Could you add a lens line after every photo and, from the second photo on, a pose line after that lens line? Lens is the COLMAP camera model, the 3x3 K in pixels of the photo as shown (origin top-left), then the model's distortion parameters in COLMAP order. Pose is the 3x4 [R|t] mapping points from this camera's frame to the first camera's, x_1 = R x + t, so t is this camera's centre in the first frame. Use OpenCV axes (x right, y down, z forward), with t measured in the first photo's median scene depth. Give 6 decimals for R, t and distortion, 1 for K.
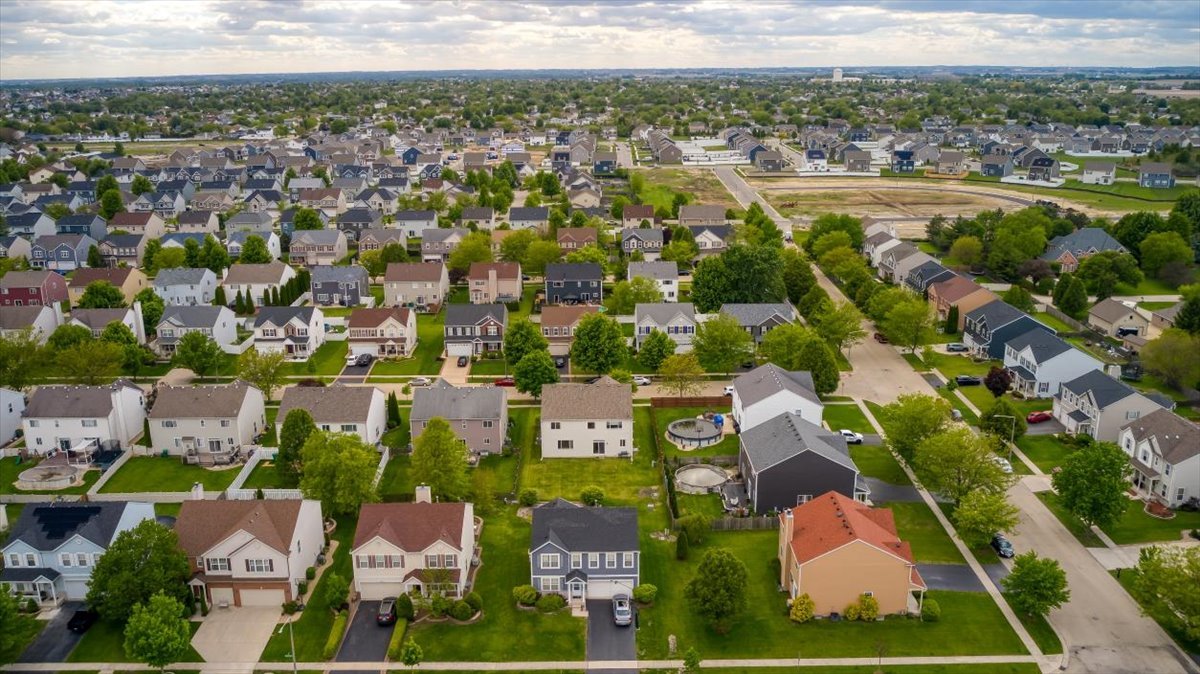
lens RADIAL K [[924.9, 0, 607.7], [0, 924.9, 336.8], [0, 0, 1]] dist [-0.035354, 0.000766]
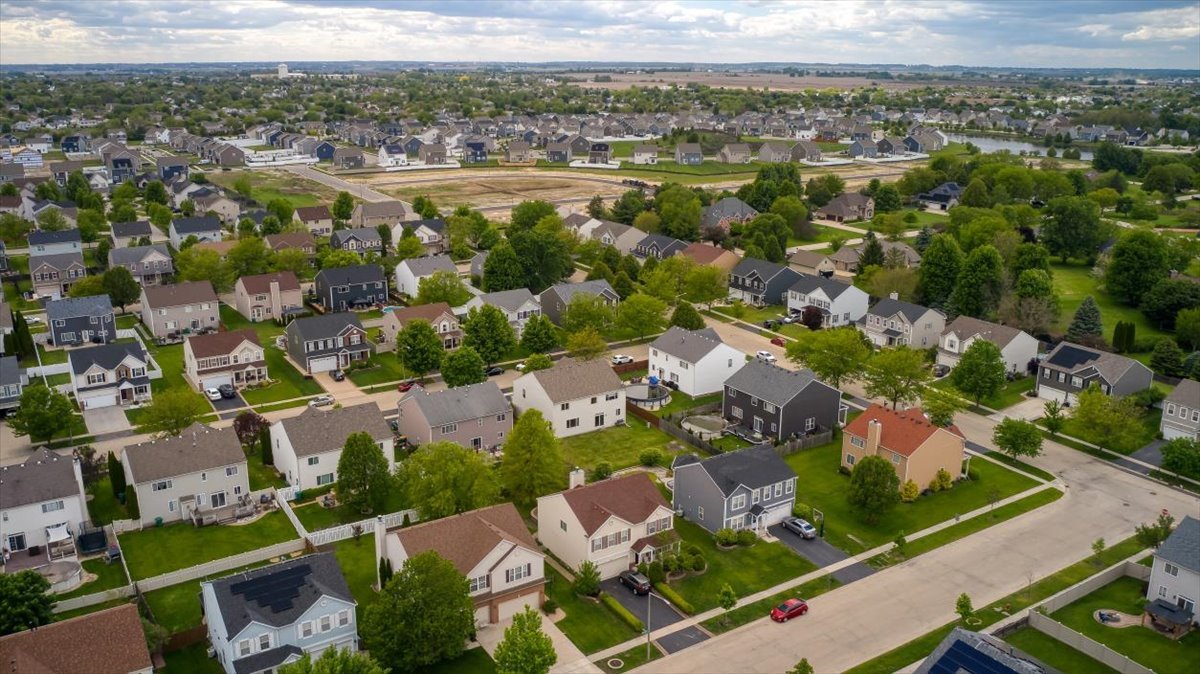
lens RADIAL K [[924.9, 0, 607.7], [0, 924.9, 336.8], [0, 0, 1]] dist [-0.035354, 0.000766]
pose [[0.852665, -0.137588, 0.504015, -0.389399], [0.135243, 0.989945, 0.041442, -0.013926], [-0.504650, 0.032829, 0.862700, 0.050683]]
